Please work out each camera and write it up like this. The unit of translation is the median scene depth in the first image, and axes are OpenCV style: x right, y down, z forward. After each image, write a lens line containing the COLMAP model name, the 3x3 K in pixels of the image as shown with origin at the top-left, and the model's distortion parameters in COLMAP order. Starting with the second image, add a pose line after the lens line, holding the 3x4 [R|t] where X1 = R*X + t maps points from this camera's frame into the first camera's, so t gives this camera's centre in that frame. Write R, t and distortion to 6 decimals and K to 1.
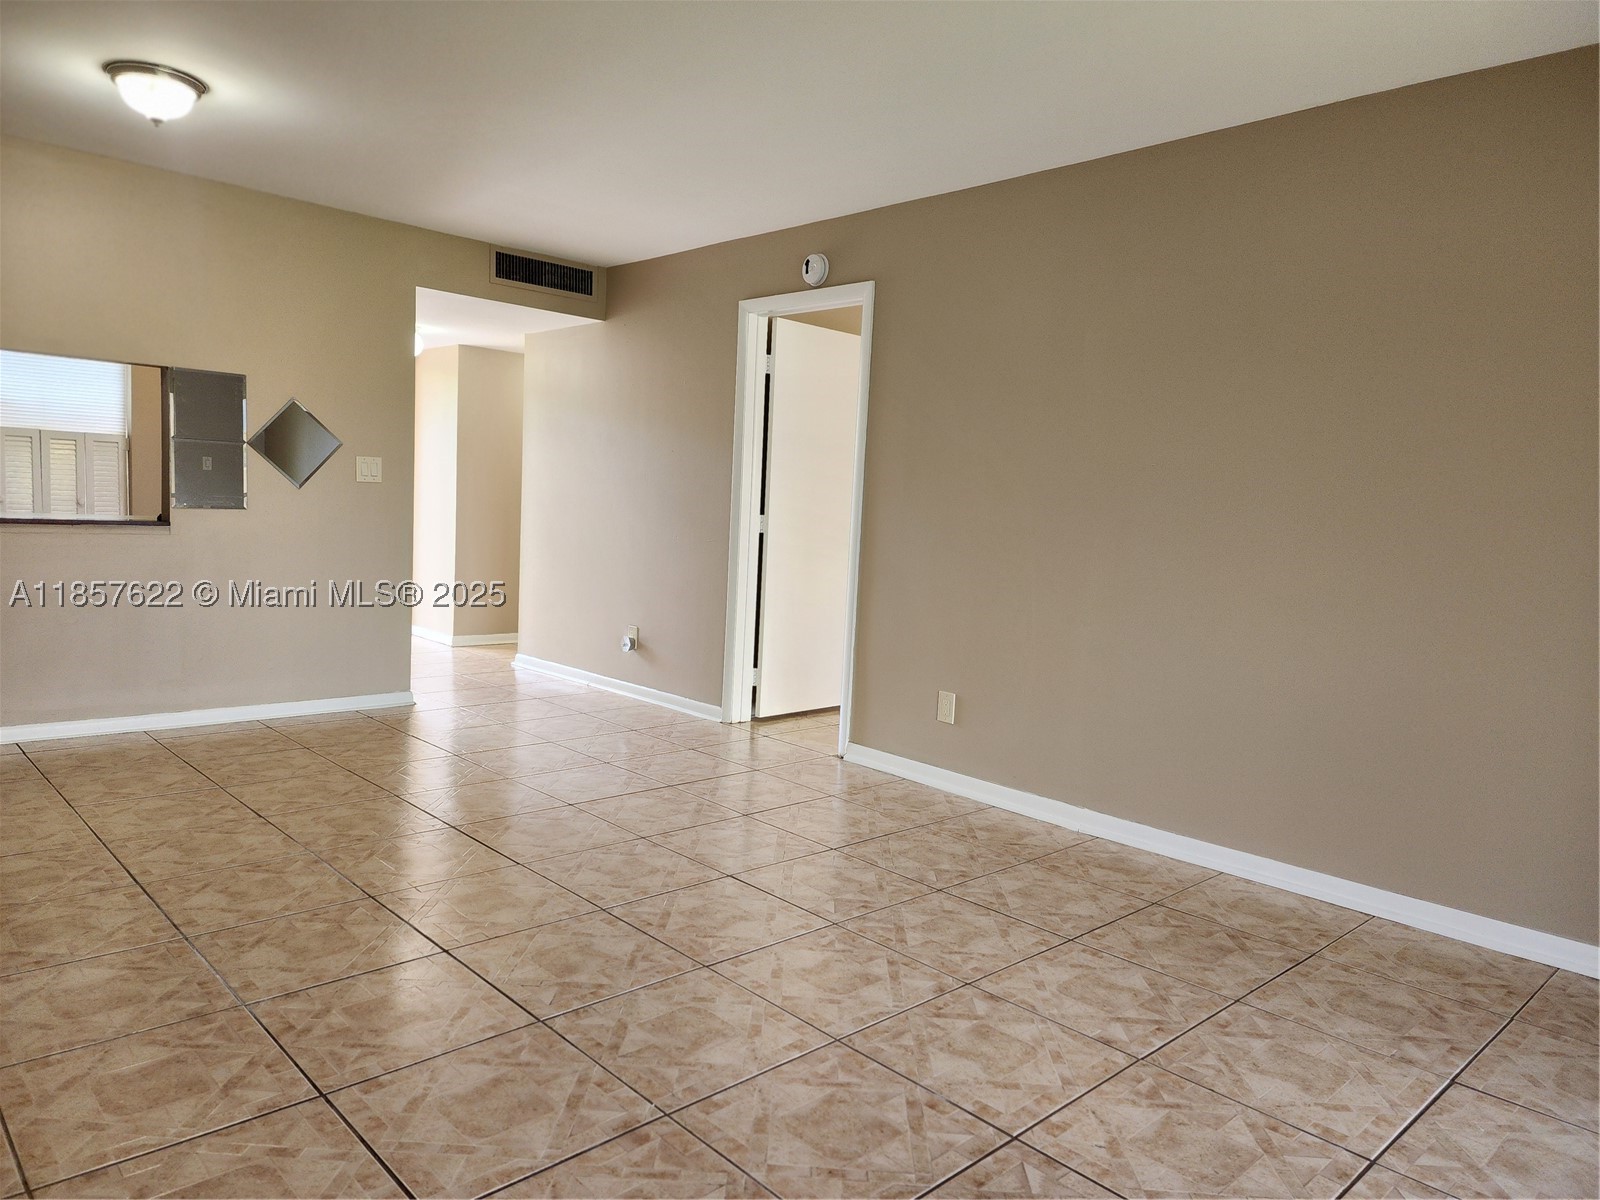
lens RADIAL K [[1092.8, 0, 800.0], [0, 1092.8, 600.0], [0, 0, 1]] dist [0.090486, 0.000301]
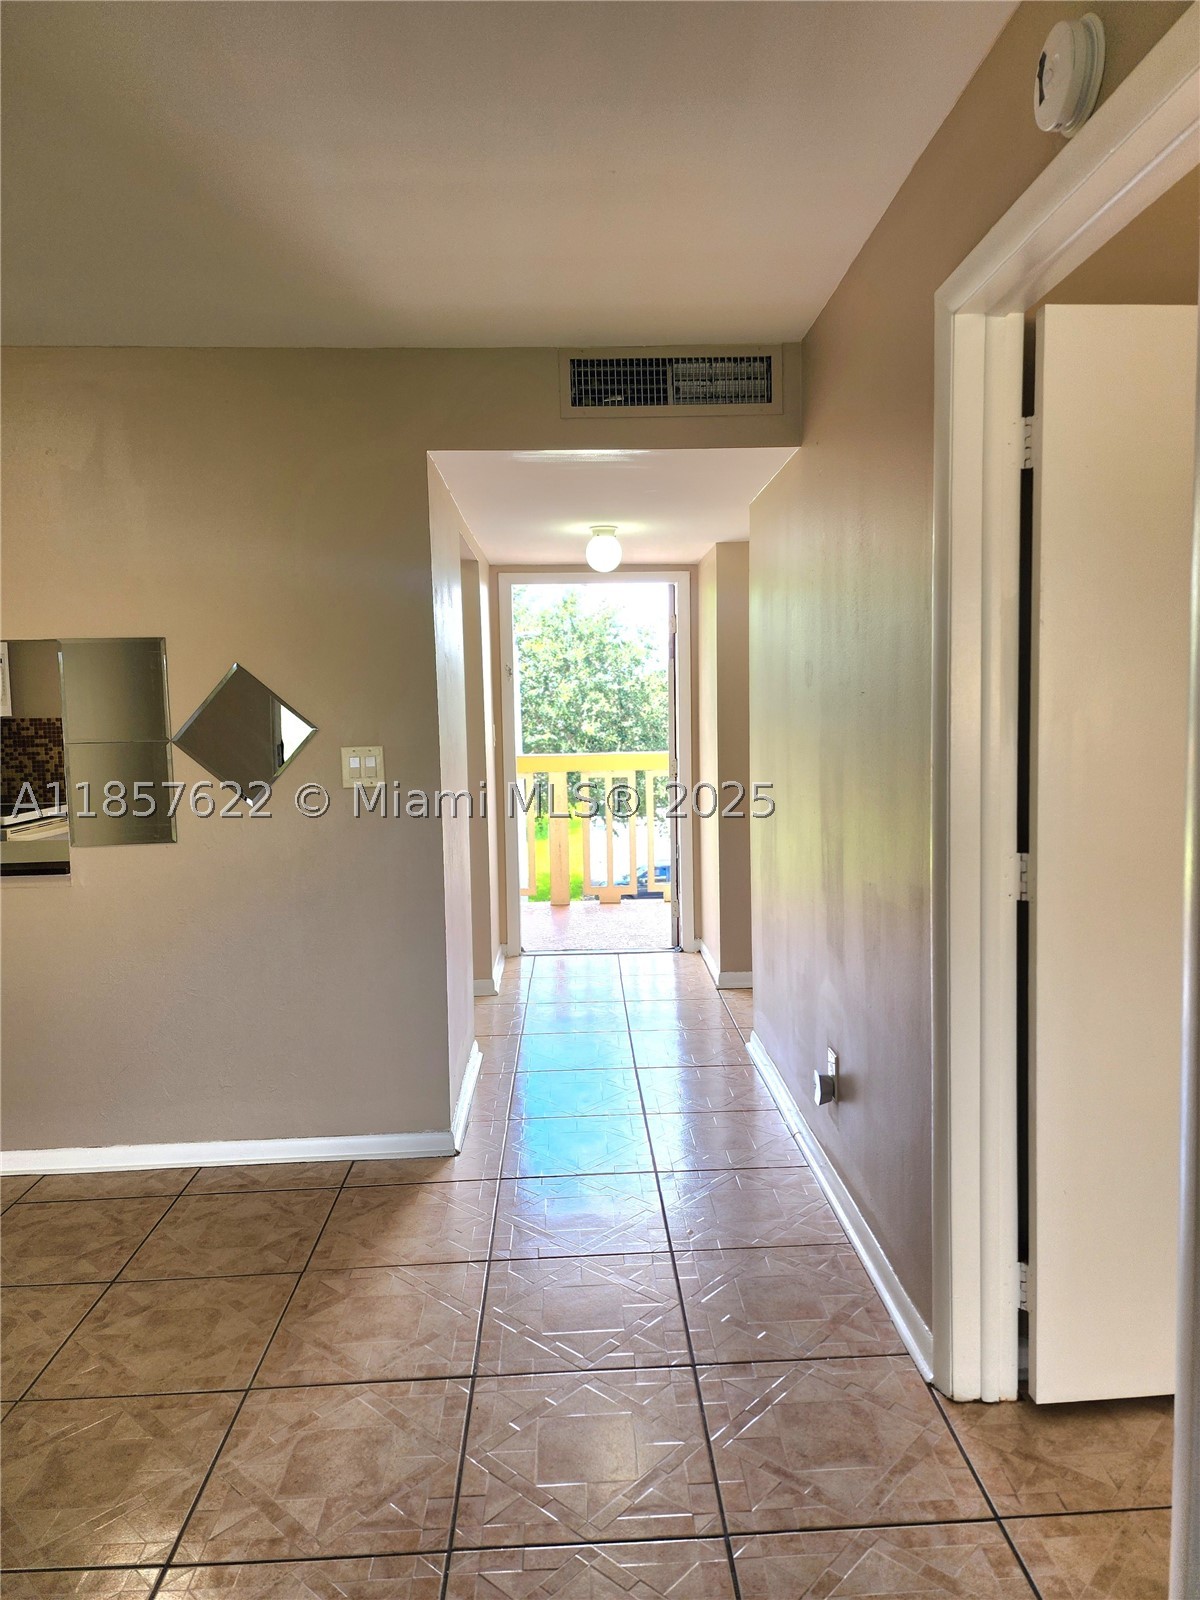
lens RADIAL K [[1092.8, 0, 600.0], [0, 1092.8, 800.0], [0, 0, 1]] dist [0.090486, 0.000301]
pose [[0.756883, -0.006337, -0.653520, 0.102544], [-0.003301, 0.999903, -0.013520, -0.089933], [0.653542, 0.012391, 0.756789, 0.618614]]
